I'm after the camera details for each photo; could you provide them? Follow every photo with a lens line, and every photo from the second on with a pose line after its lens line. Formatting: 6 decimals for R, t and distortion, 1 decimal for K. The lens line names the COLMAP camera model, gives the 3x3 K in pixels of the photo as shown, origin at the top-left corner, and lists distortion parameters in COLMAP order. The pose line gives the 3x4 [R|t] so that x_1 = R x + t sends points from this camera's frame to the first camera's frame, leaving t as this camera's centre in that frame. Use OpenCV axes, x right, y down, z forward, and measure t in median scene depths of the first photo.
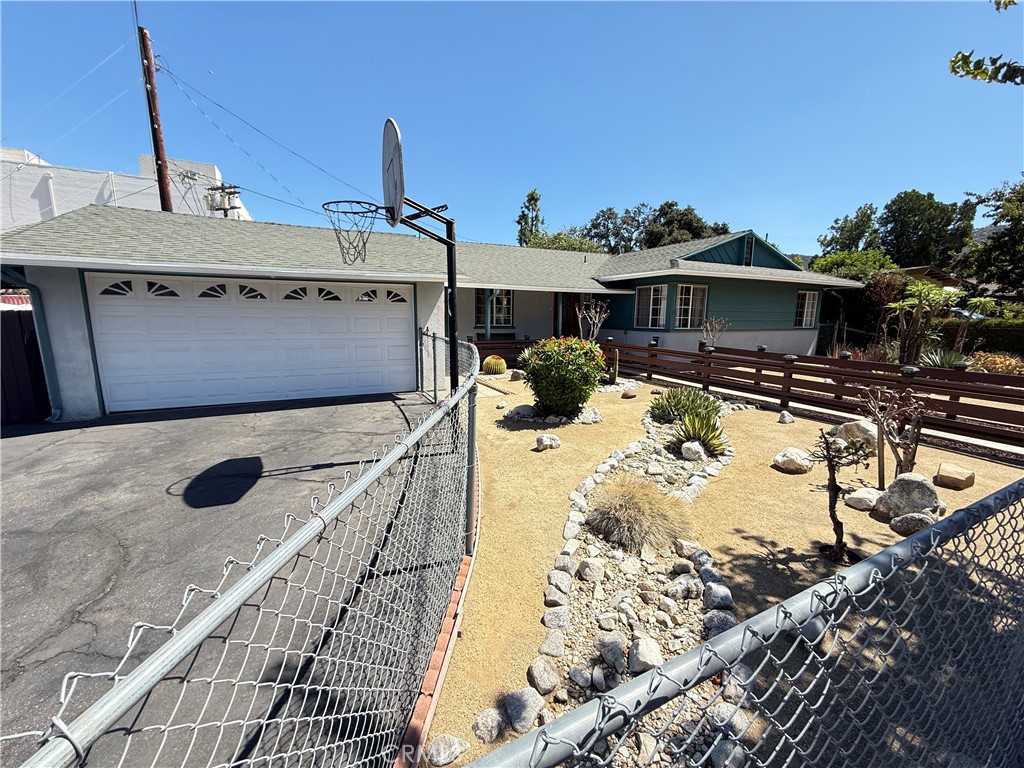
lens RADIAL K [[406.5, 0, 510.2], [0, 406.5, 383.5], [0, 0, 1]] dist [-0.000722, 0.000077]
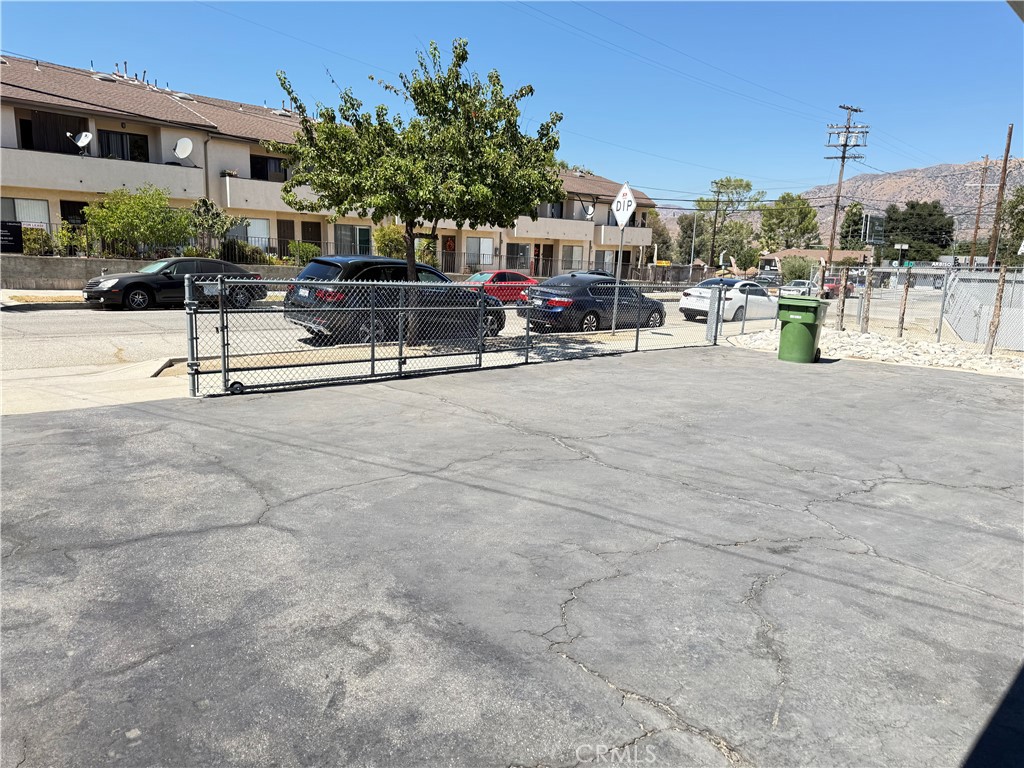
lens RADIAL K [[722.8, 0, 513.3], [0, 722.8, 388.7], [0, 0, 1]] dist [0.039554, -0.042783]
pose [[-0.943958, 0.013874, -0.329775, -0.363921], [-0.099726, 0.940433, 0.325024, -0.087778], [0.314640, 0.339696, -0.886345, 0.555248]]
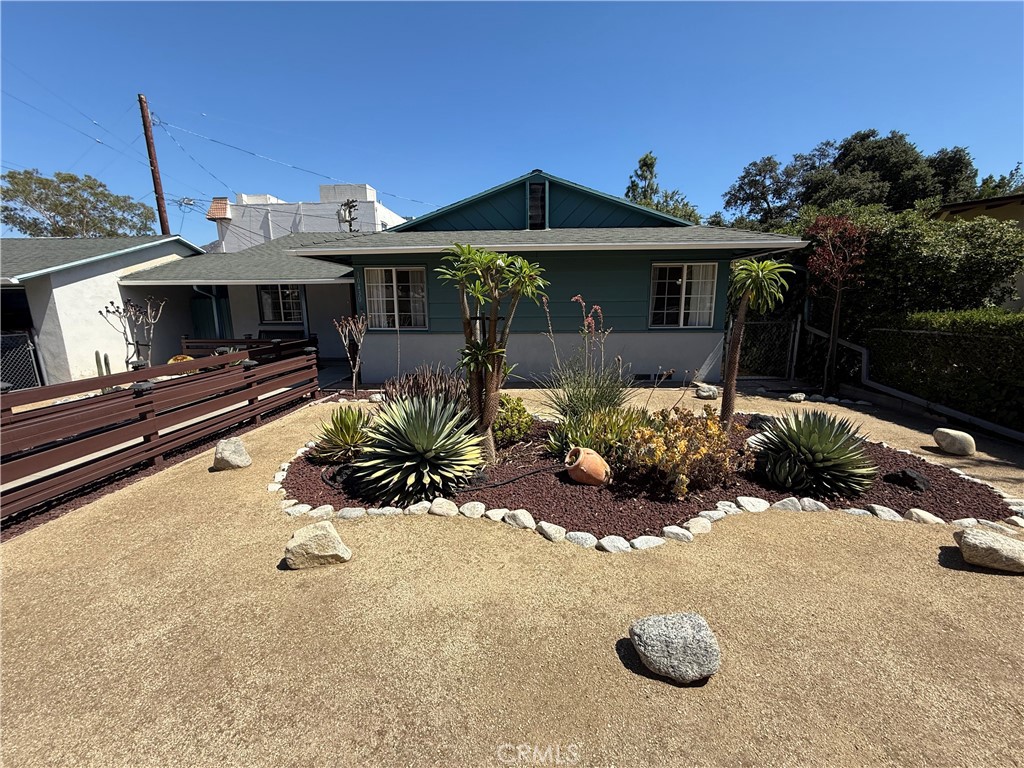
lens RADIAL K [[407.5, 0, 510.4], [0, 407.5, 383.2], [0, 0, 1]] dist [-0.000599, 0.000180]
pose [[0.870678, 0.078711, -0.485514, 0.926856], [-0.065515, 0.996876, 0.044124, -0.081635], [0.487470, -0.006610, 0.873114, 0.454919]]
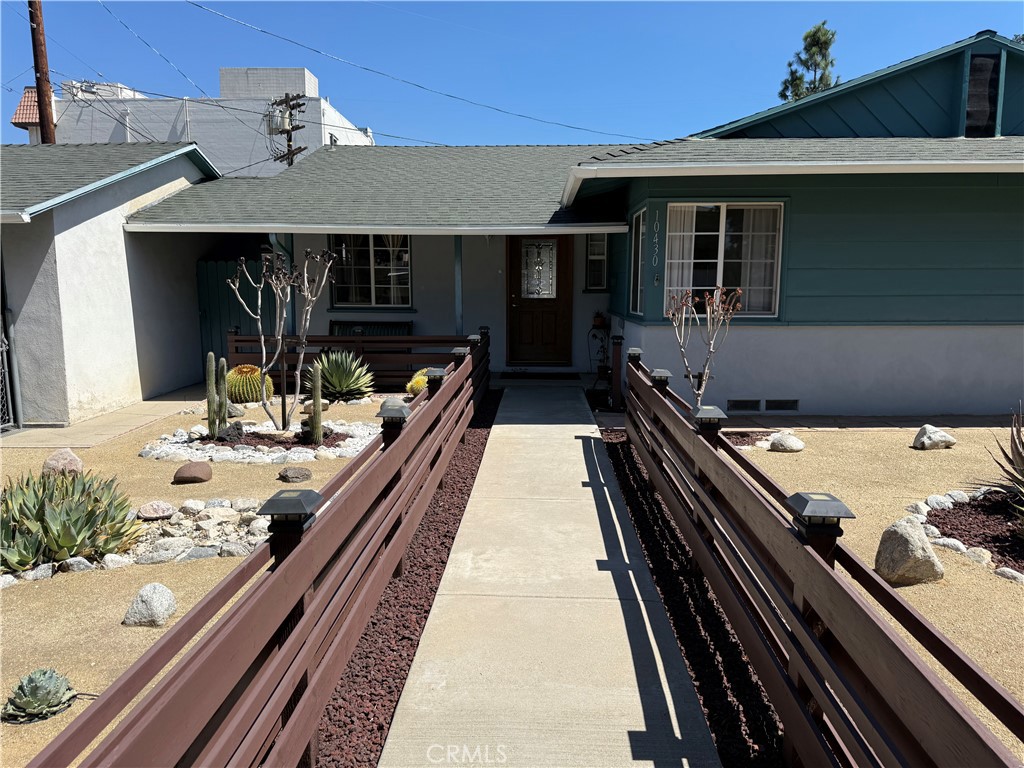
lens RADIAL K [[722.8, 0, 513.3], [0, 722.8, 388.7], [0, 0, 1]] dist [0.039554, -0.042783]
pose [[0.887763, 0.057503, -0.456695, 0.560517], [-0.068833, 0.997595, -0.008193, -0.046410], [0.455125, 0.038709, 0.889586, 0.295447]]
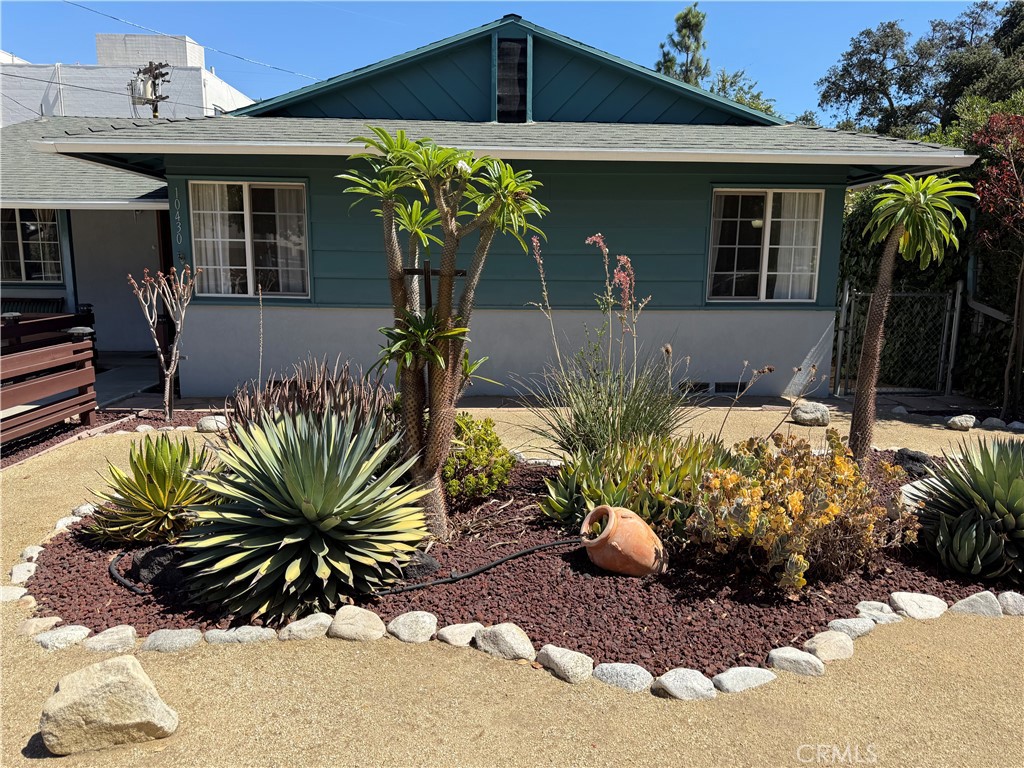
lens RADIAL K [[722.8, 0, 513.3], [0, 722.8, 388.7], [0, 0, 1]] dist [0.039554, -0.042783]
pose [[0.910156, 0.072095, -0.407944, 0.910615], [-0.071700, 0.997293, 0.016281, -0.074322], [0.408014, 0.014432, 0.912862, 0.459456]]
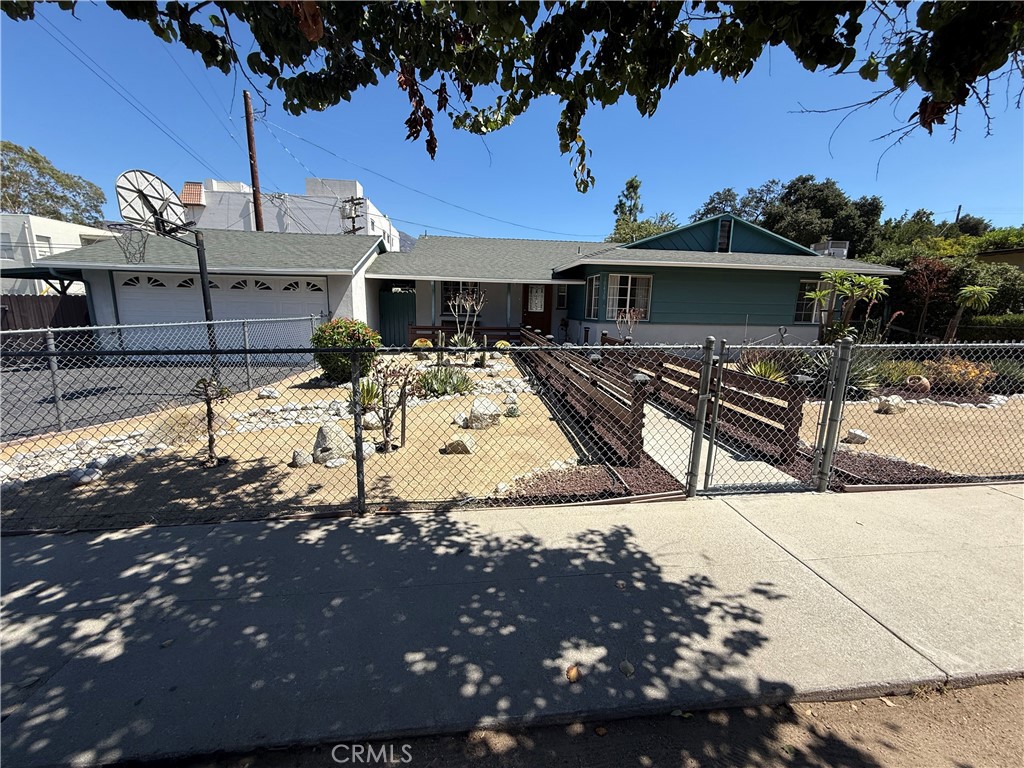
lens RADIAL K [[407.5, 0, 510.4], [0, 407.5, 383.2], [0, 0, 1]] dist [-0.000599, 0.000180]
pose [[0.941711, 0.073666, -0.328257, 0.487070], [-0.068884, 0.997281, 0.026191, 0.007541], [0.329294, -0.002052, 0.944225, -0.001539]]
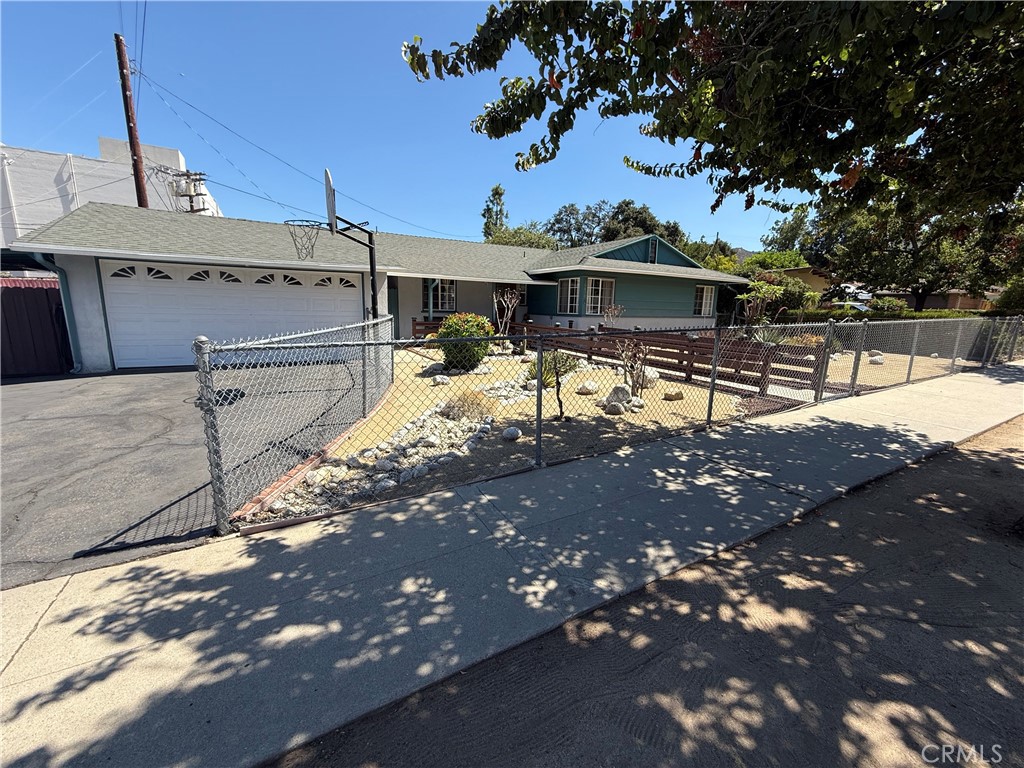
lens RADIAL K [[407.5, 0, 510.4], [0, 407.5, 383.2], [0, 0, 1]] dist [-0.000599, 0.000180]
pose [[0.998178, 0.003065, 0.060258, 0.099152], [-0.004188, 0.999820, 0.018513, 0.047789], [-0.060191, -0.018731, 0.998011, -0.198147]]
